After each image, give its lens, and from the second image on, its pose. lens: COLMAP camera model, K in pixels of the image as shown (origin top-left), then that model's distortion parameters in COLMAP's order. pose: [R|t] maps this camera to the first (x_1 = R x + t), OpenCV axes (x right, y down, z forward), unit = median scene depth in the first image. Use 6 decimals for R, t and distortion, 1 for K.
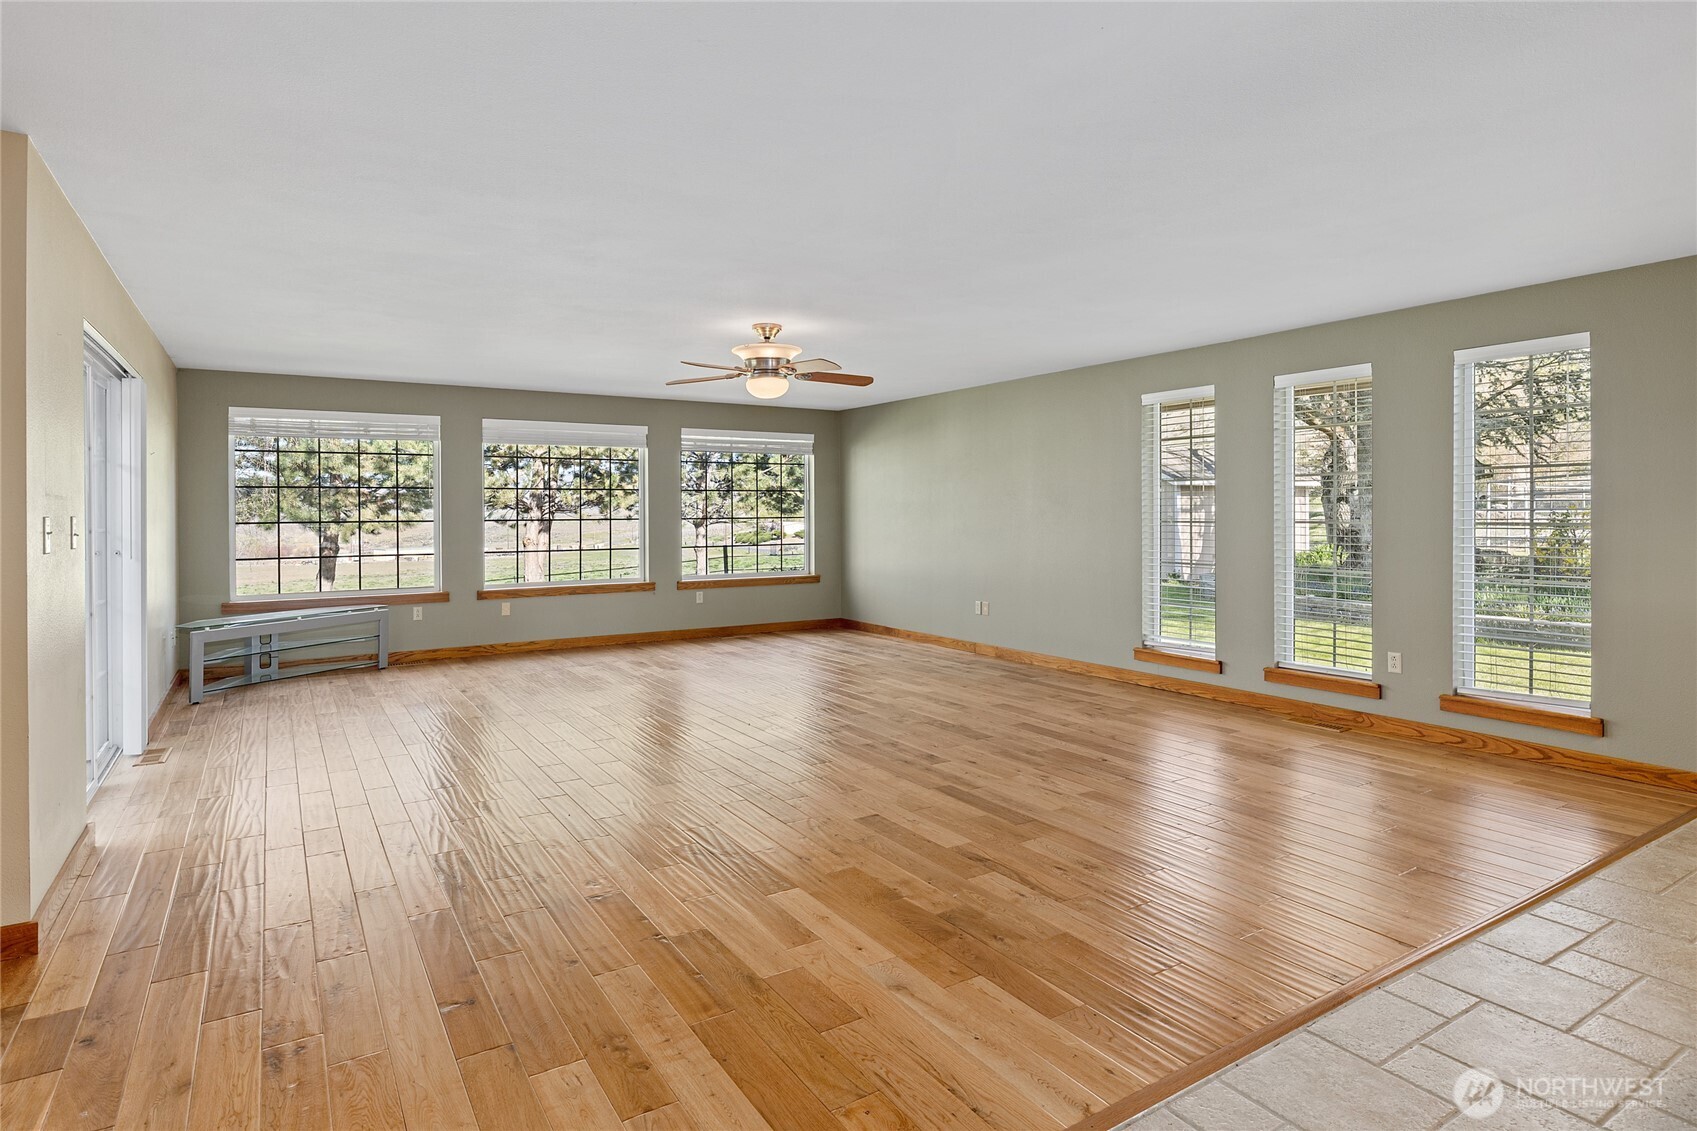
lens RADIAL K [[920.7, 0, 845.5], [0, 920.7, 520.7], [0, 0, 1]] dist [0.002464, 0.000258]
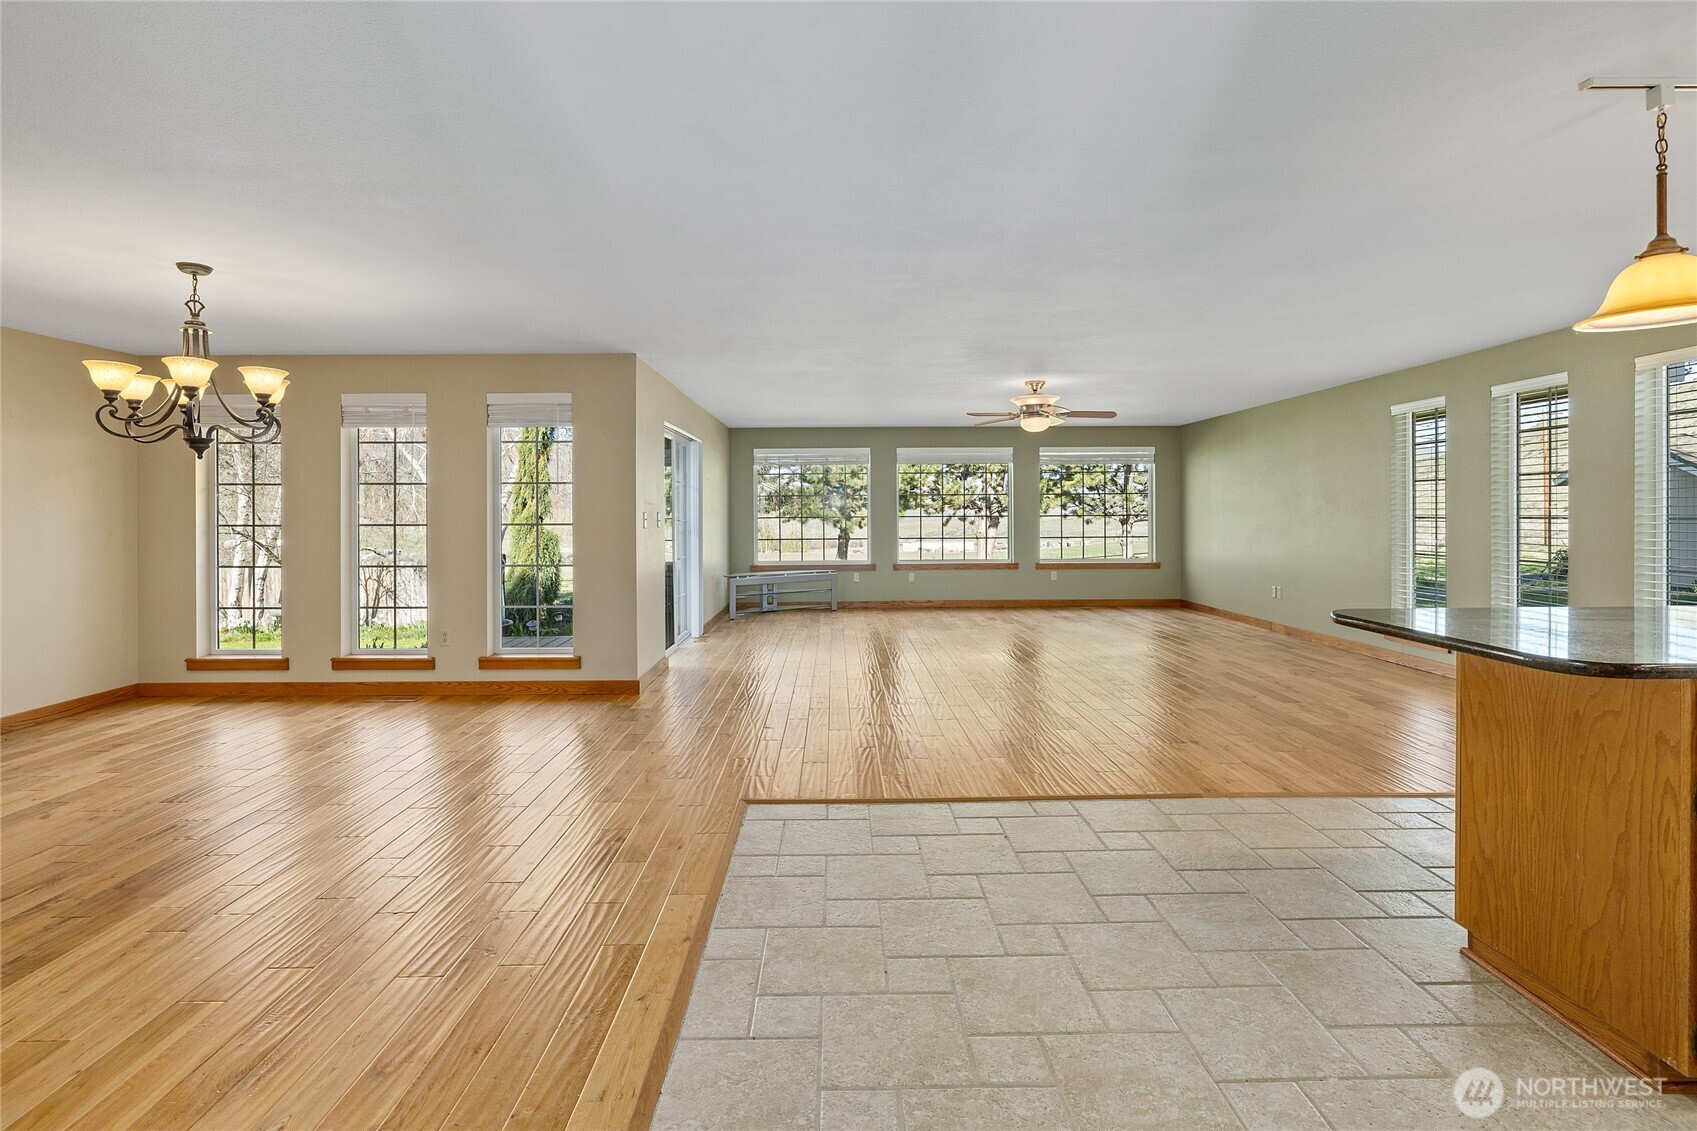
lens RADIAL K [[837.2, 0, 850.0], [0, 837.2, 515.6], [0, 0, 1]] dist [-0.001033, -0.000072]
pose [[0.856851, 0.001148, -0.515564, 0.255503], [-0.003405, 0.999988, -0.003432, 0.003334], [0.515554, 0.004696, 0.856844, -0.208804]]
